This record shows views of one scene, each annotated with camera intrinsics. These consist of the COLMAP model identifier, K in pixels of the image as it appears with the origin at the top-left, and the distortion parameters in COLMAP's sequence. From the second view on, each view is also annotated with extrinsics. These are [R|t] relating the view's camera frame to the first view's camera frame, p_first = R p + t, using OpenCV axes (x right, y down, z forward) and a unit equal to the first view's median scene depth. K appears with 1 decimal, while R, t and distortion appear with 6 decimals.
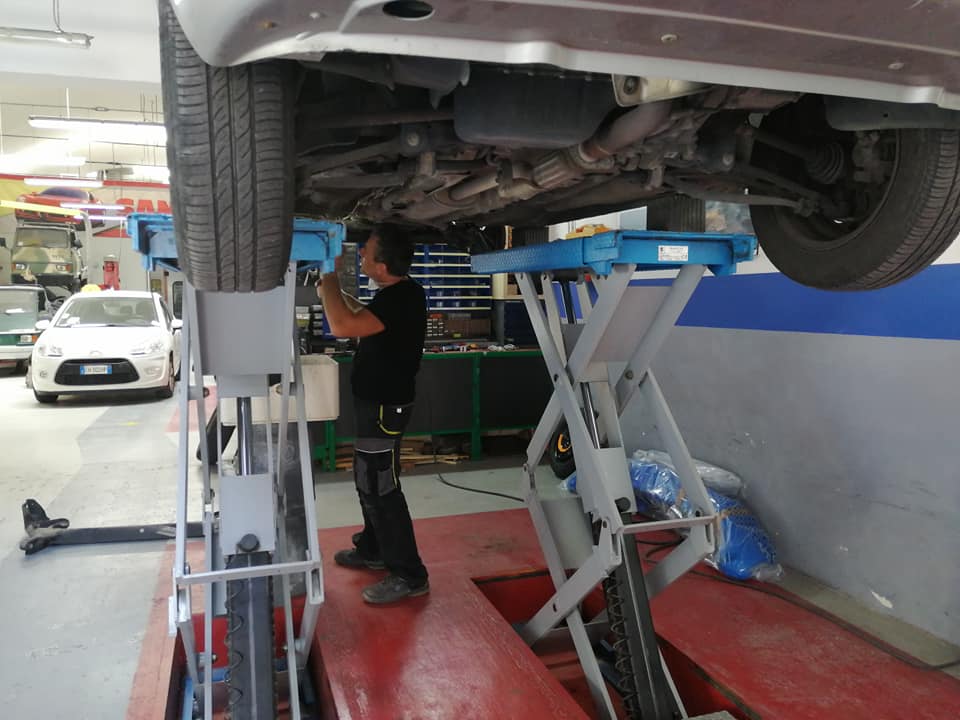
lens RADIAL K [[761.6, 0, 479.2], [0, 761.6, 360.1], [0, 0, 1]] dist [0.008117, 0.002837]
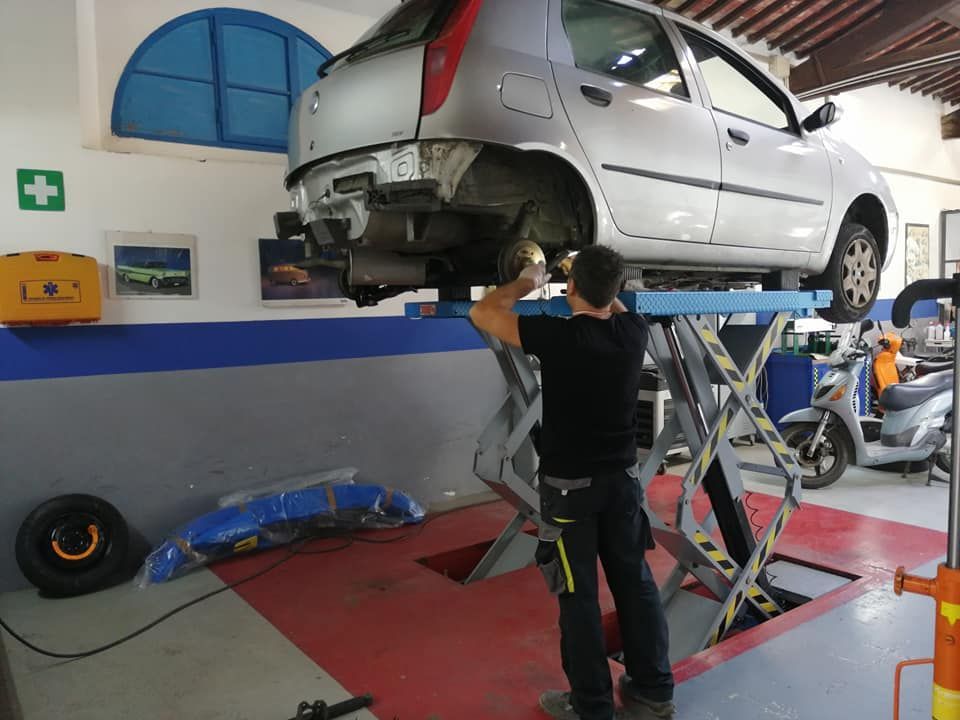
lens RADIAL K [[761.6, 0, 480.2], [0, 761.6, 360.5], [0, 0, 1]] dist [0.008117, 0.002837]
pose [[-0.305682, -0.063623, 0.950006, -1.198074], [0.103364, 0.989650, 0.099538, -0.176362], [-0.946506, 0.128624, -0.295942, 1.404415]]
